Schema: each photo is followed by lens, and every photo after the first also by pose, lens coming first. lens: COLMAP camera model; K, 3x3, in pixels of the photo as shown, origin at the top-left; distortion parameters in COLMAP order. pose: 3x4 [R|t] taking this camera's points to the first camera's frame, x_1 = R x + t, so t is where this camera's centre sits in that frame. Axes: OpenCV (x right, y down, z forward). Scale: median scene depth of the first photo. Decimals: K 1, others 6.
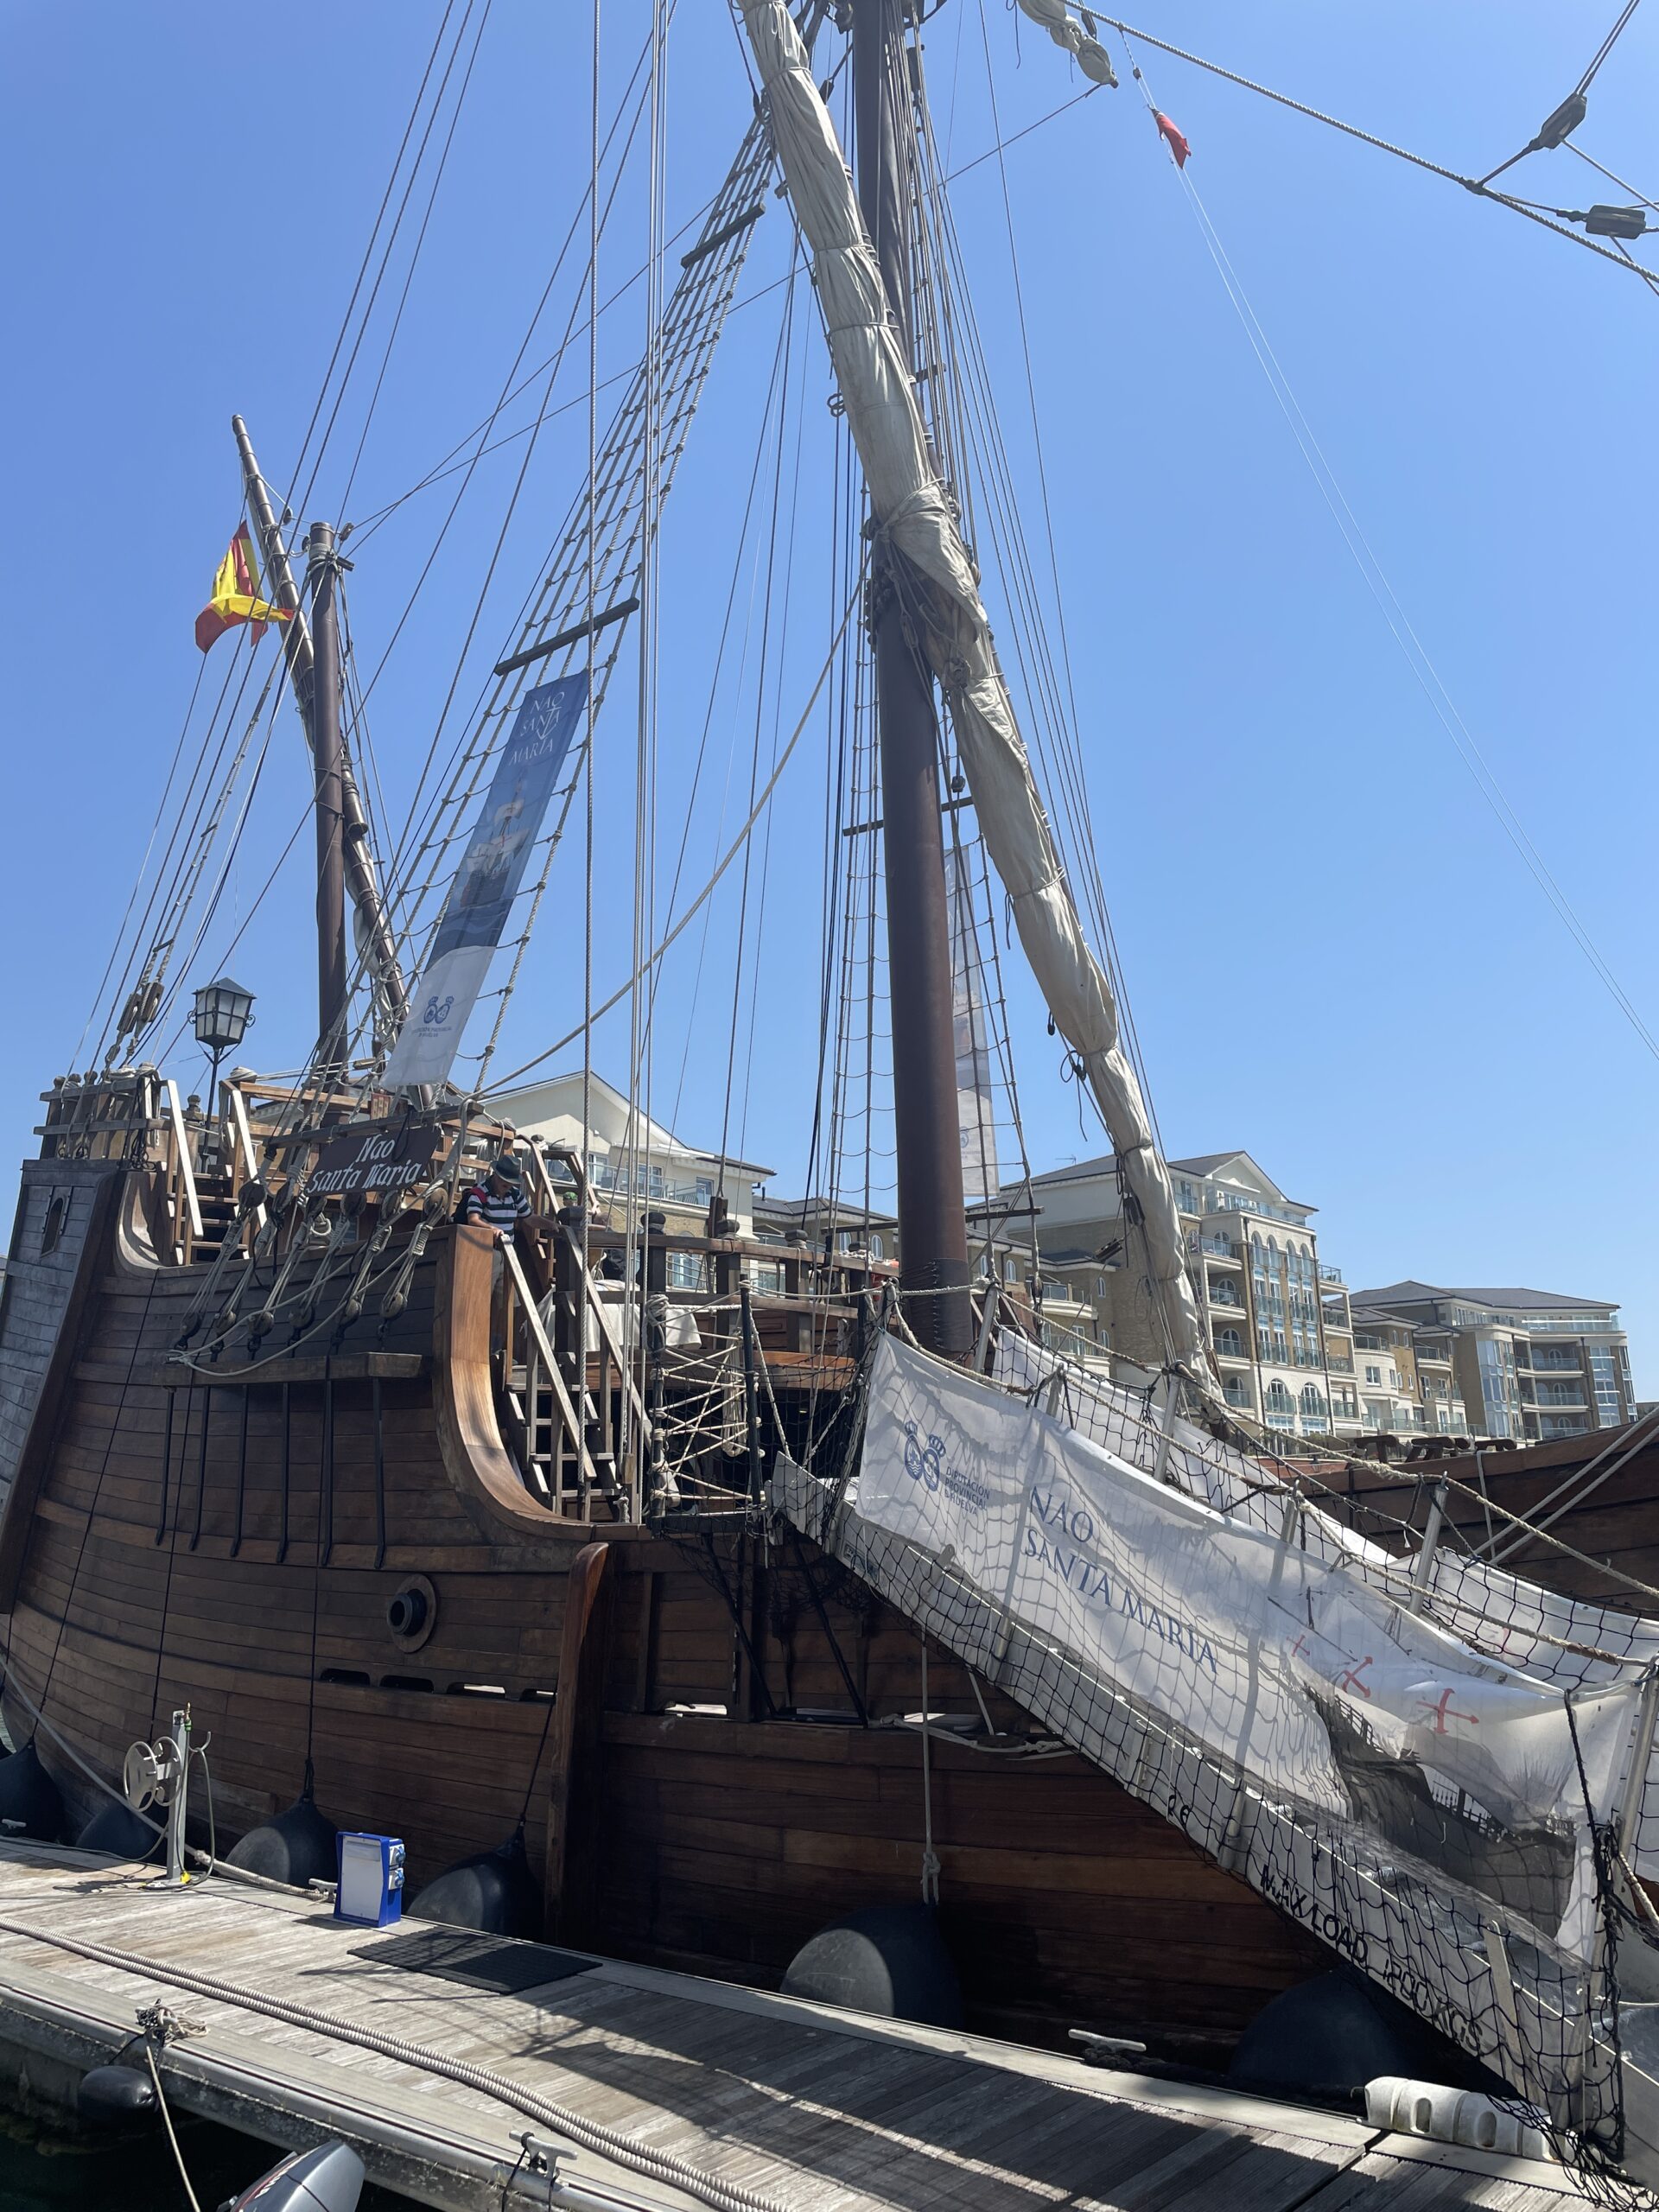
lens RADIAL K [[1680.7, 0, 829.0], [0, 1680.7, 1100.3], [0, 0, 1]] dist [0.035197, 0.000246]
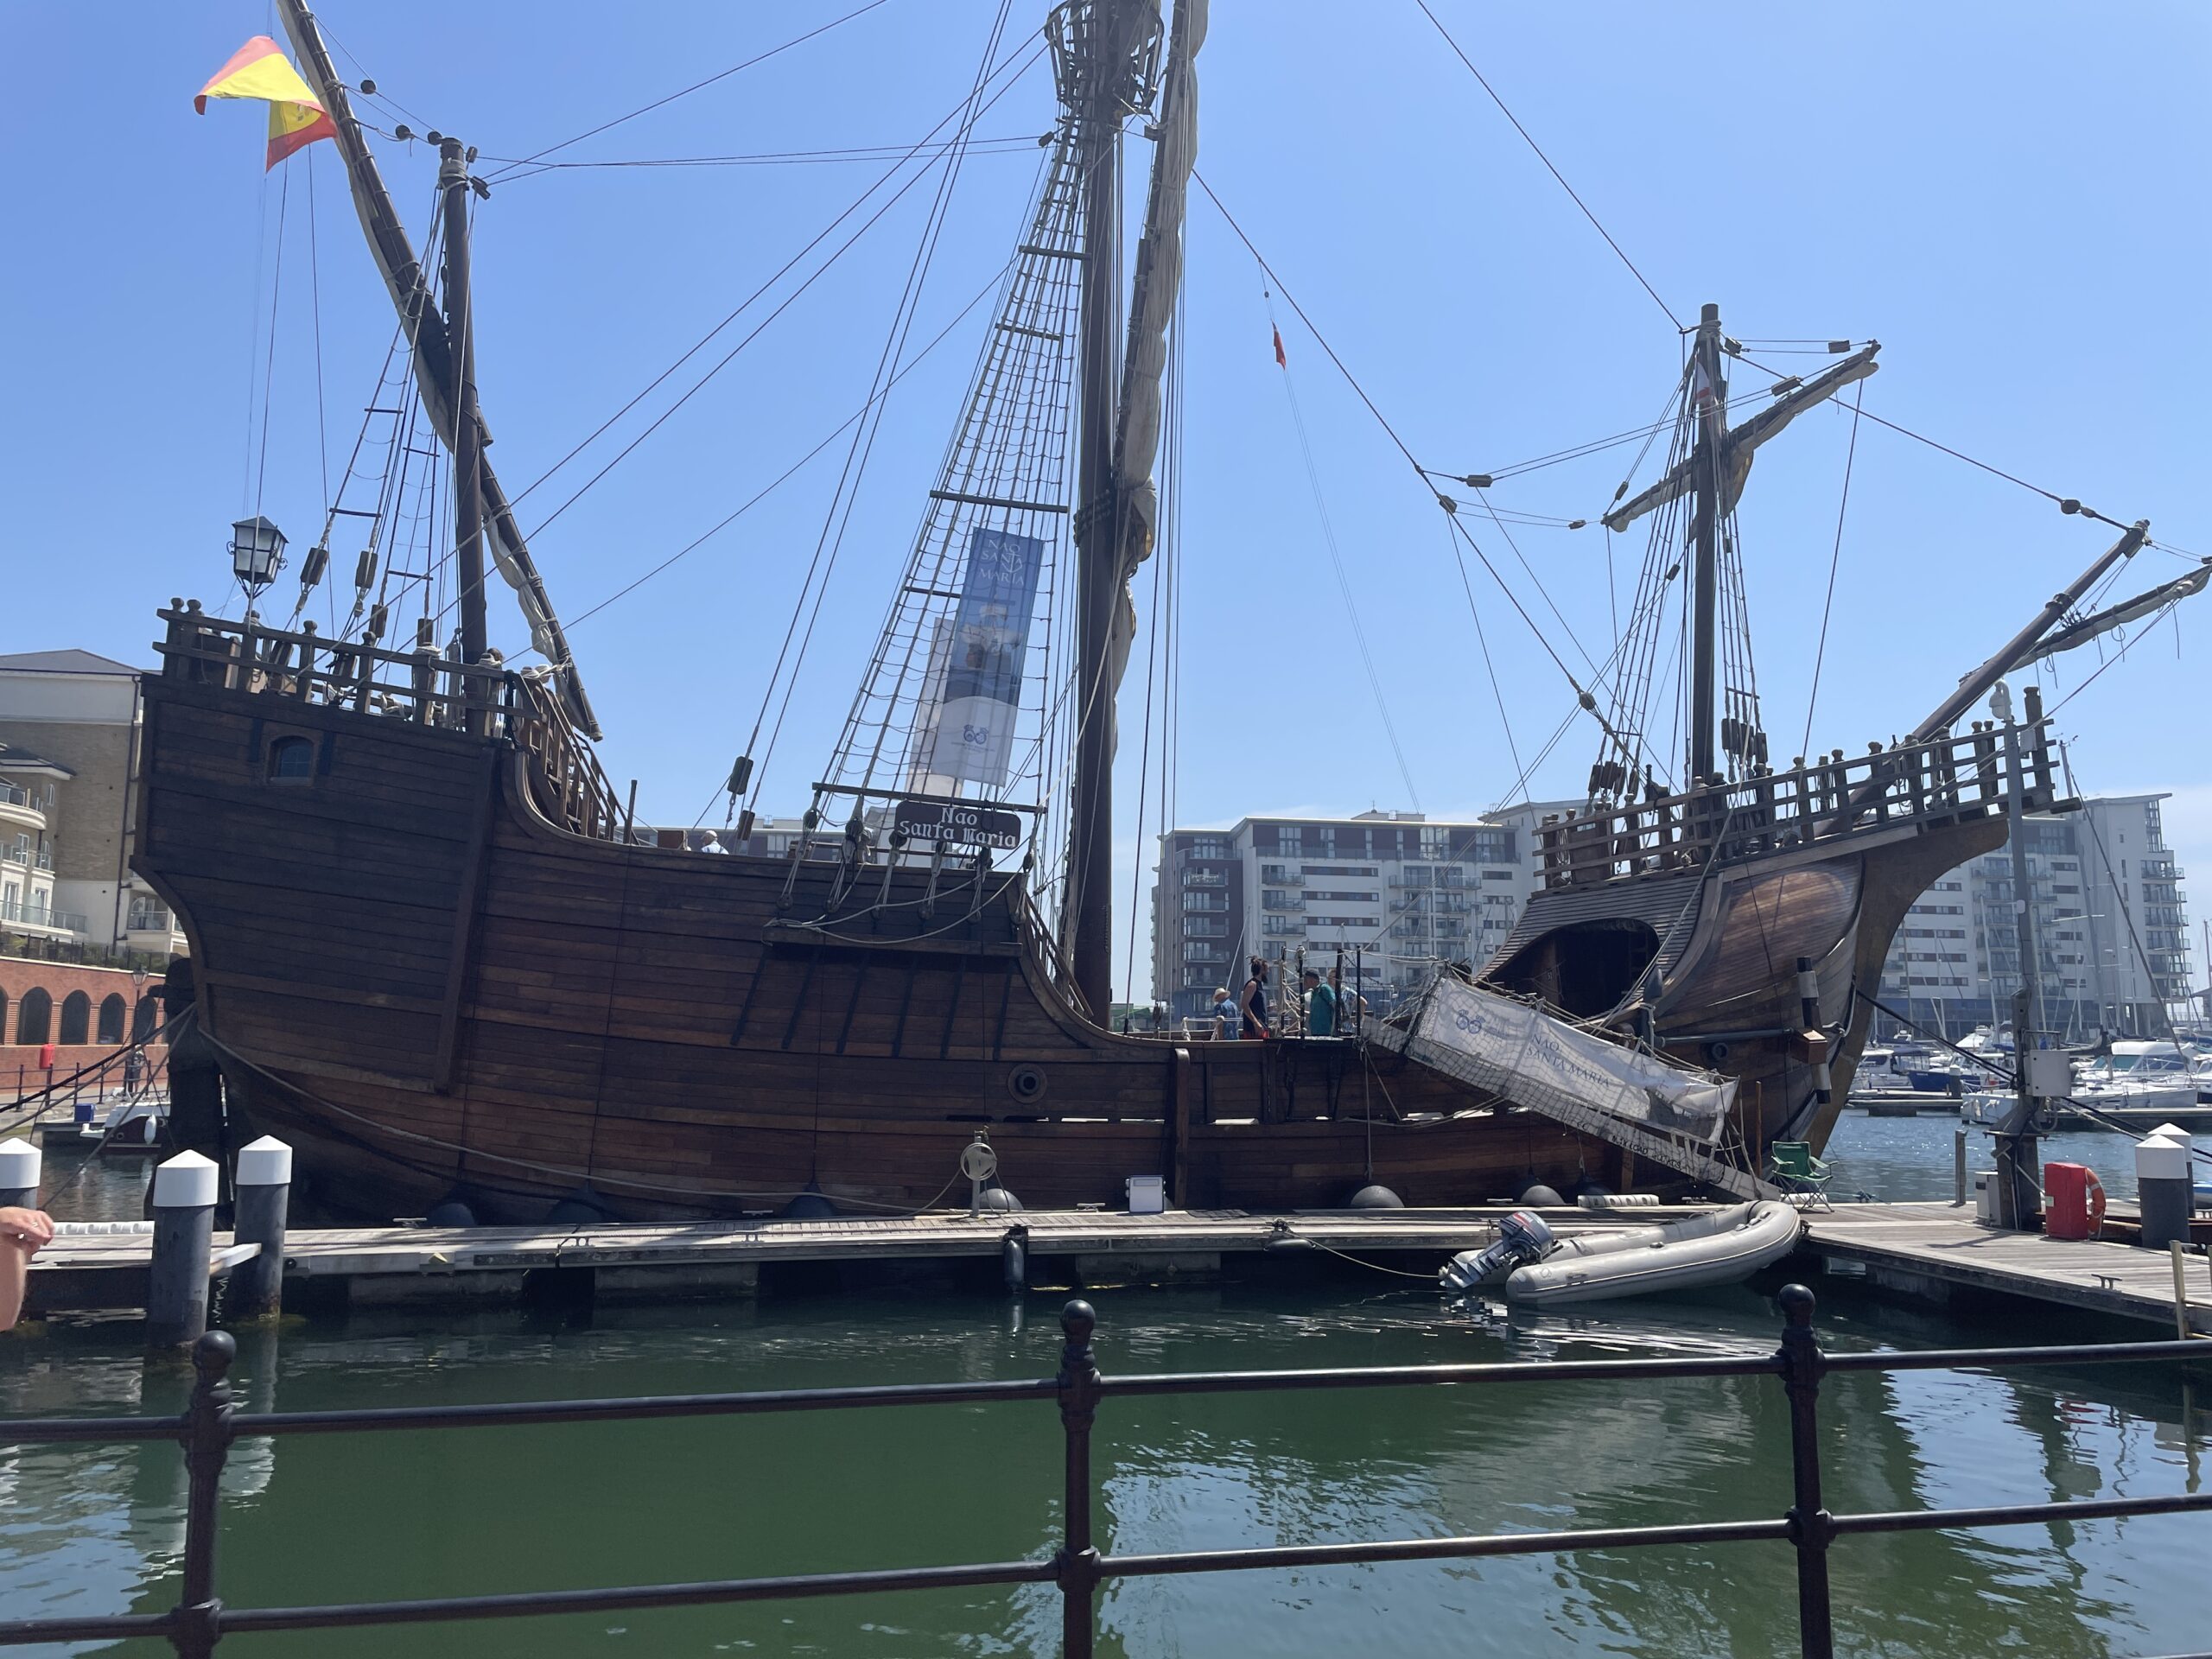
lens RADIAL K [[1680.7, 0, 1104.5], [0, 1680.7, 834.9], [0, 0, 1]] dist [0.035197, 0.000246]
pose [[0.618719, 0.118951, 0.776555, -2.127290], [-0.208016, 0.977996, 0.015929, -0.014972], [-0.757572, -0.171391, 0.629848, -0.237812]]
